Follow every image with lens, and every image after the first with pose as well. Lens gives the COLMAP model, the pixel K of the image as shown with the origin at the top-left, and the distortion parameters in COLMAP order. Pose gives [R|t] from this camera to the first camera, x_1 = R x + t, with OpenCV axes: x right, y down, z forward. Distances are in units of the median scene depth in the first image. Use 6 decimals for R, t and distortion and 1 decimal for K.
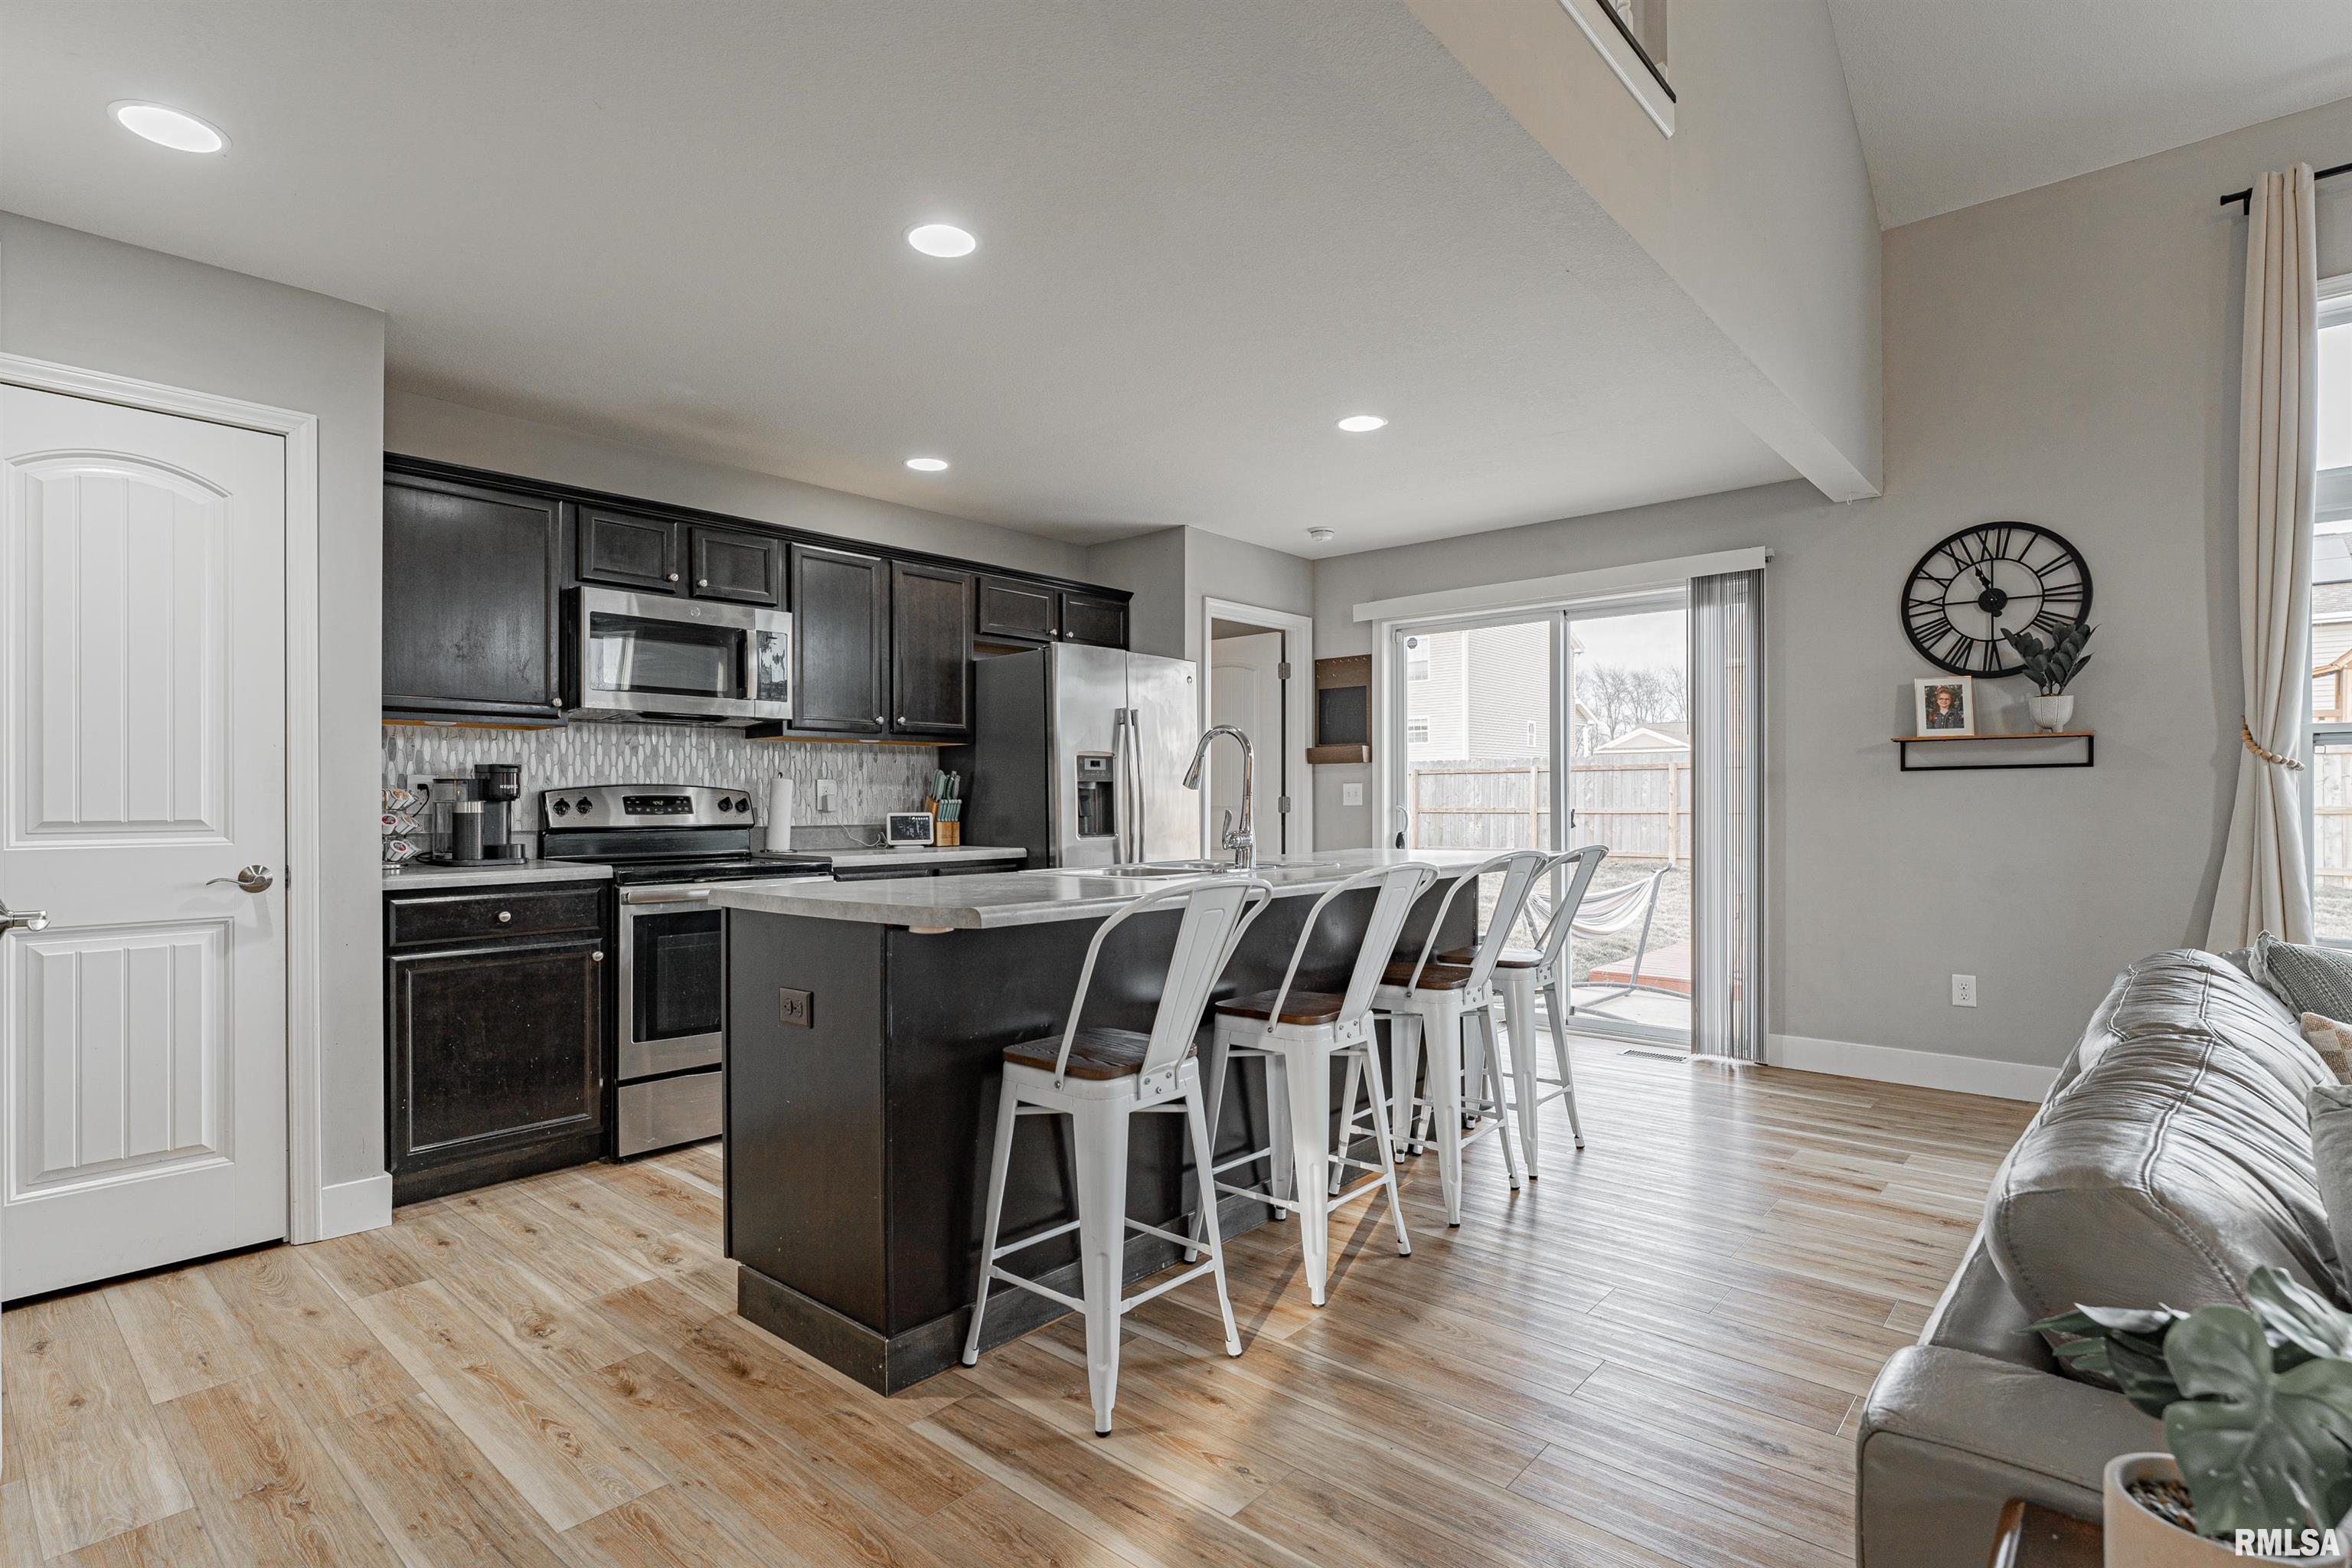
lens RADIAL K [[1167.9, 0, 1166.1], [0, 1167.9, 794.4], [0, 0, 1]] dist [-0.005851, 0.002493]
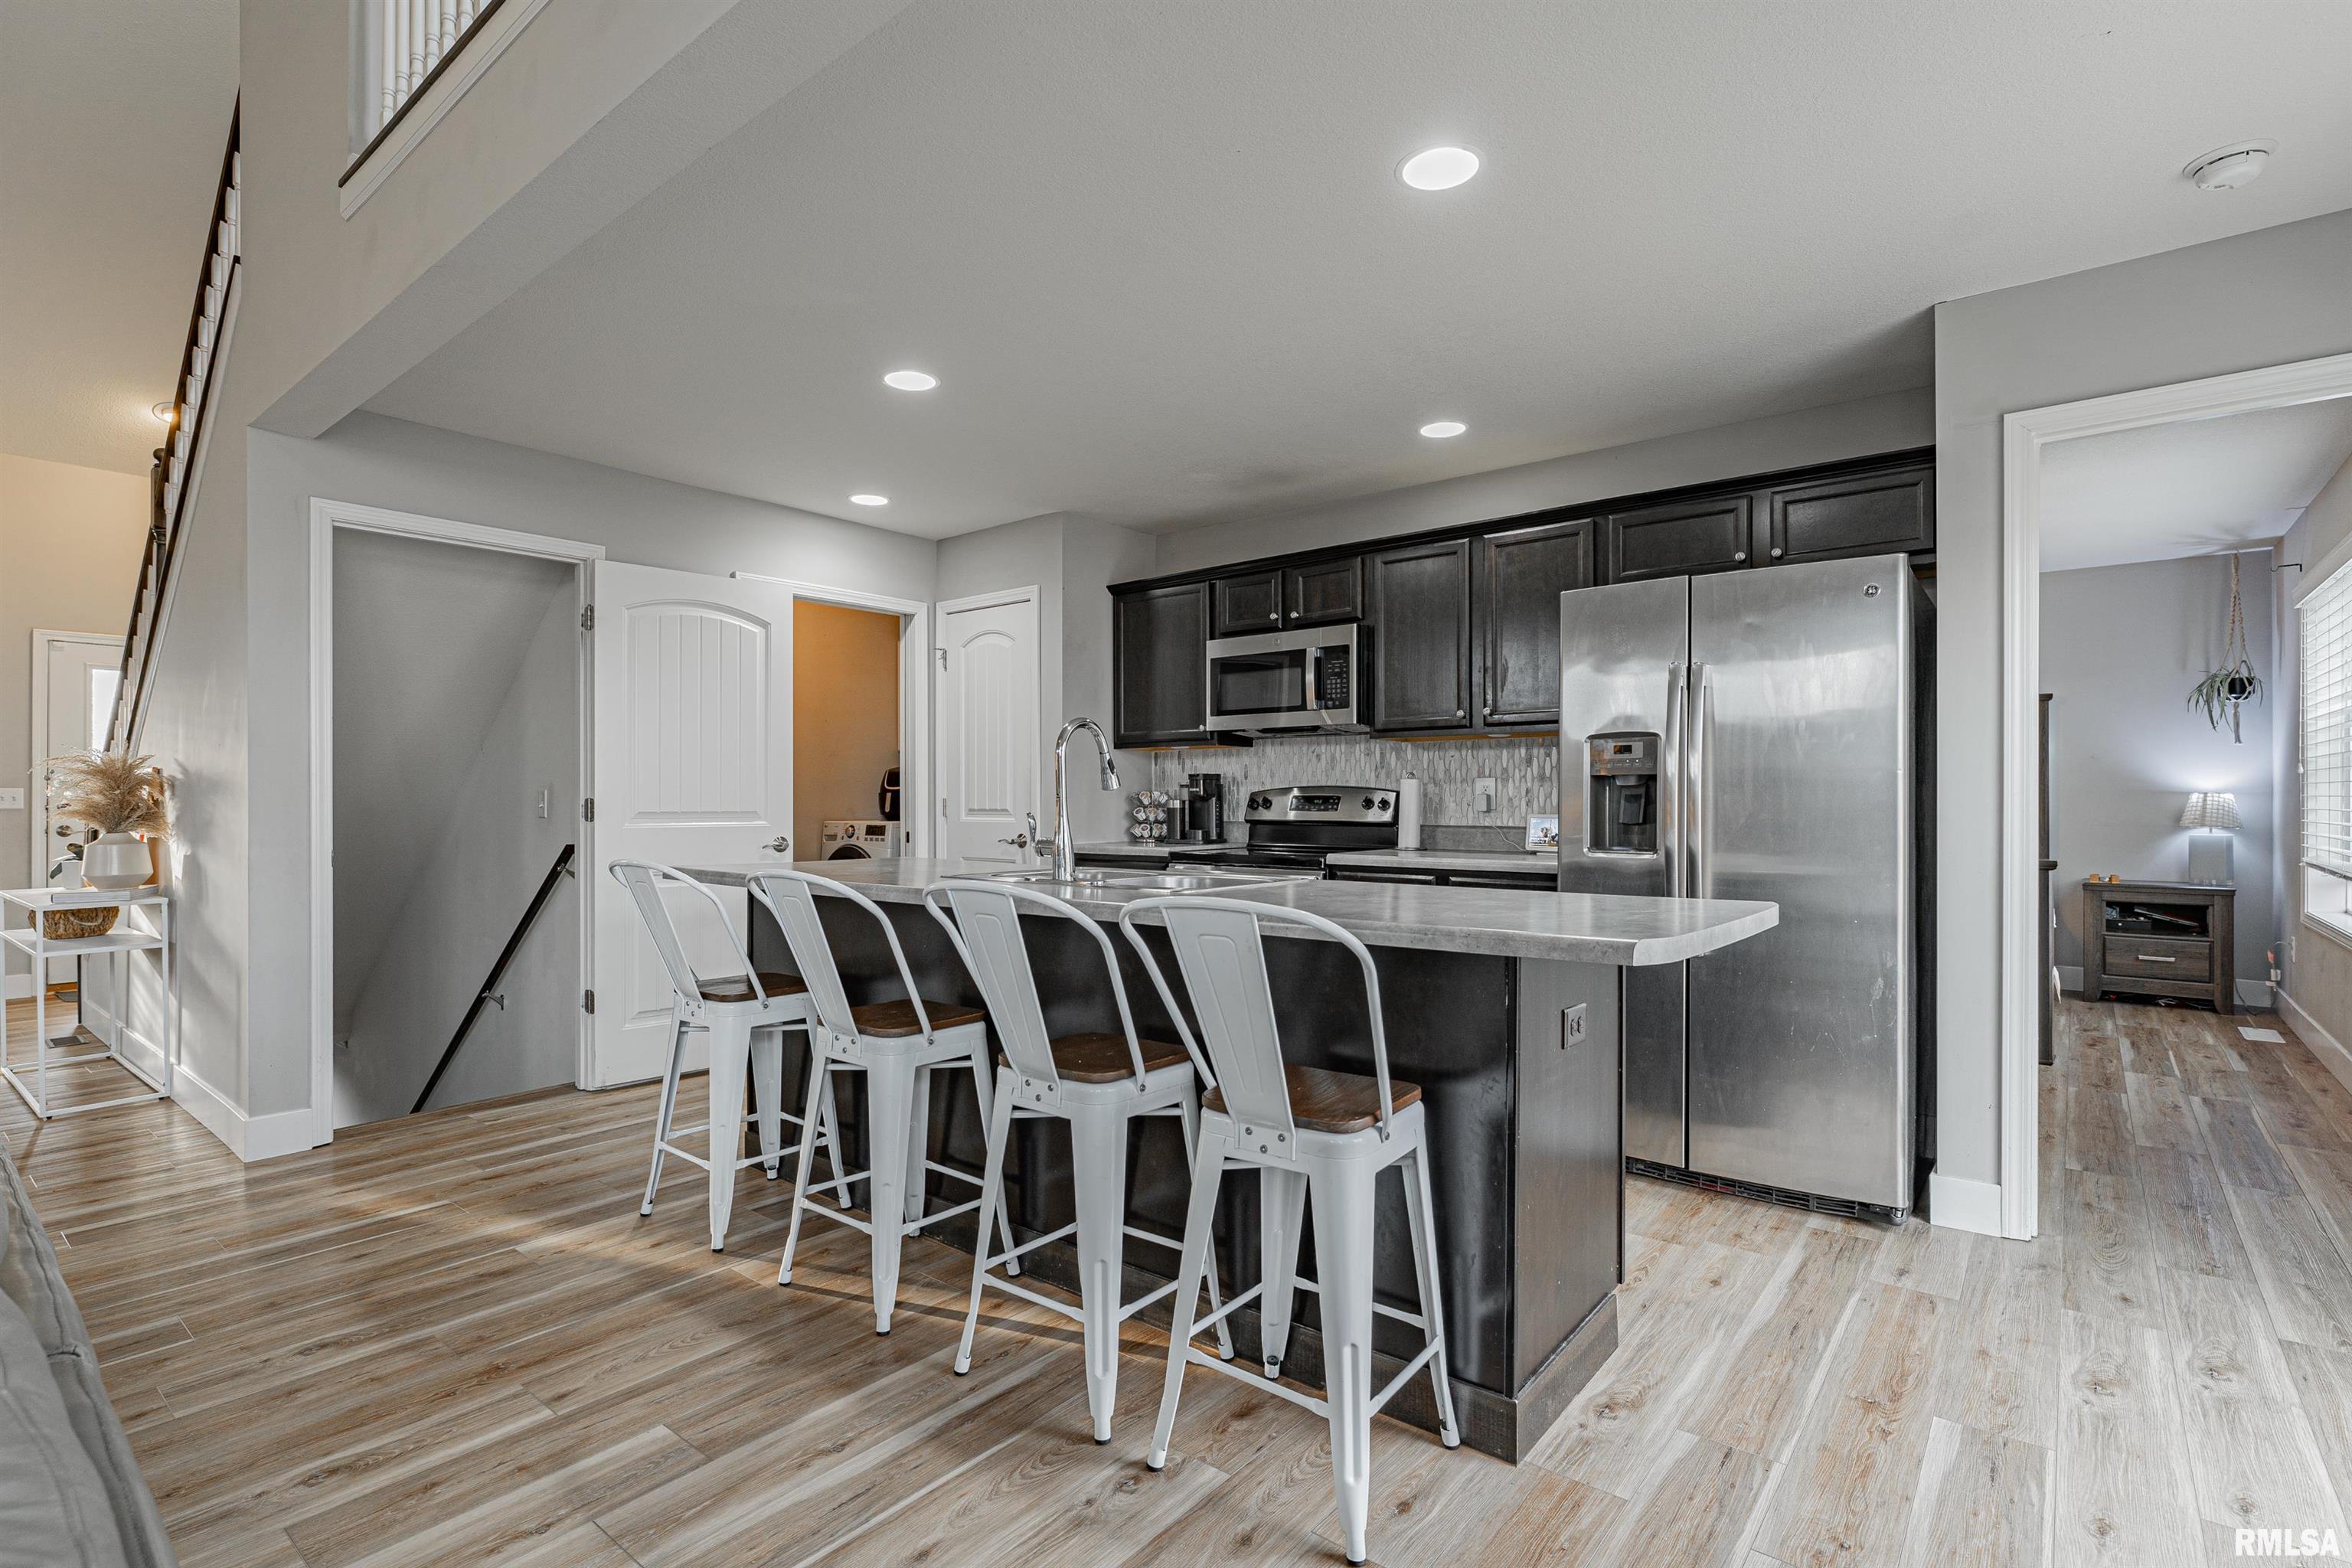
lens RADIAL K [[1095.2, 0, 1186.5], [0, 1095.2, 831.4], [0, 0, 1]] dist [-0.003445, -0.000608]
pose [[0.041606, 0.032852, -0.998594, 0.693782], [0.005504, 0.999437, 0.033109, 0.000076], [0.999119, -0.006874, 0.041402, 0.823797]]
